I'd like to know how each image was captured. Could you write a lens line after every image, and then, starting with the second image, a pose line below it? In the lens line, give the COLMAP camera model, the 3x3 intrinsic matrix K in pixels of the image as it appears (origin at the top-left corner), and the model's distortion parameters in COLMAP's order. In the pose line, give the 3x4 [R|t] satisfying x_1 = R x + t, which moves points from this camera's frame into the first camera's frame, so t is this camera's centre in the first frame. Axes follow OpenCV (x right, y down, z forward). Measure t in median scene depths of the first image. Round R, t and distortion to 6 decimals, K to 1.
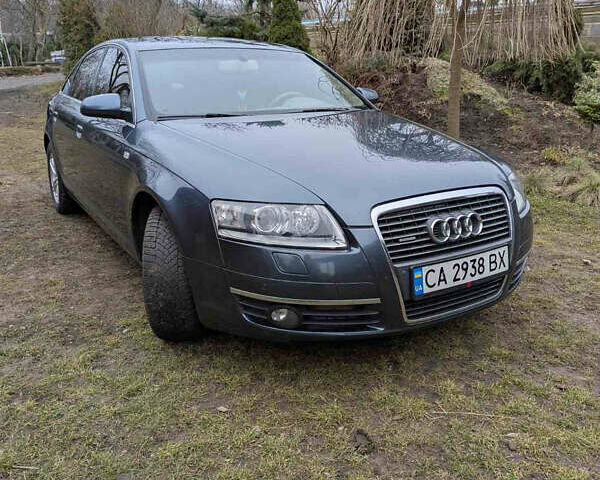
lens RADIAL K [[559.2, 0, 301.8], [0, 559.2, 241.0], [0, 0, 1]] dist [0.057696, 0.000000]
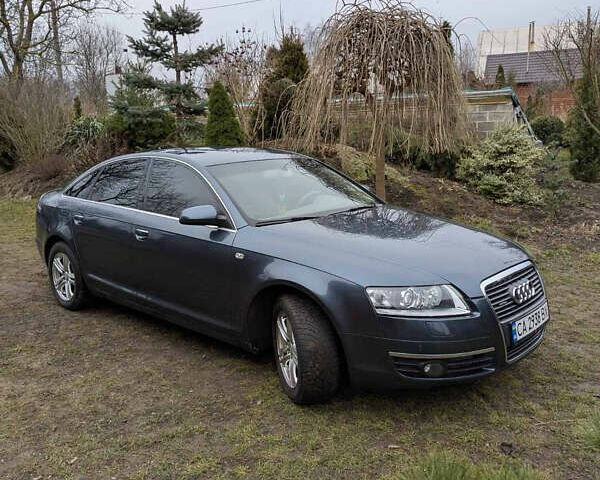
lens RADIAL K [[559.2, 0, 298.5], [0, 559.2, 238.9], [0, 0, 1]] dist [0.057696, 0.000000]
pose [[0.963842, -0.066938, 0.257929, -0.659427], [0.097406, 0.989454, -0.107209, -0.060518], [-0.248032, 0.128456, 0.960197, -0.269519]]
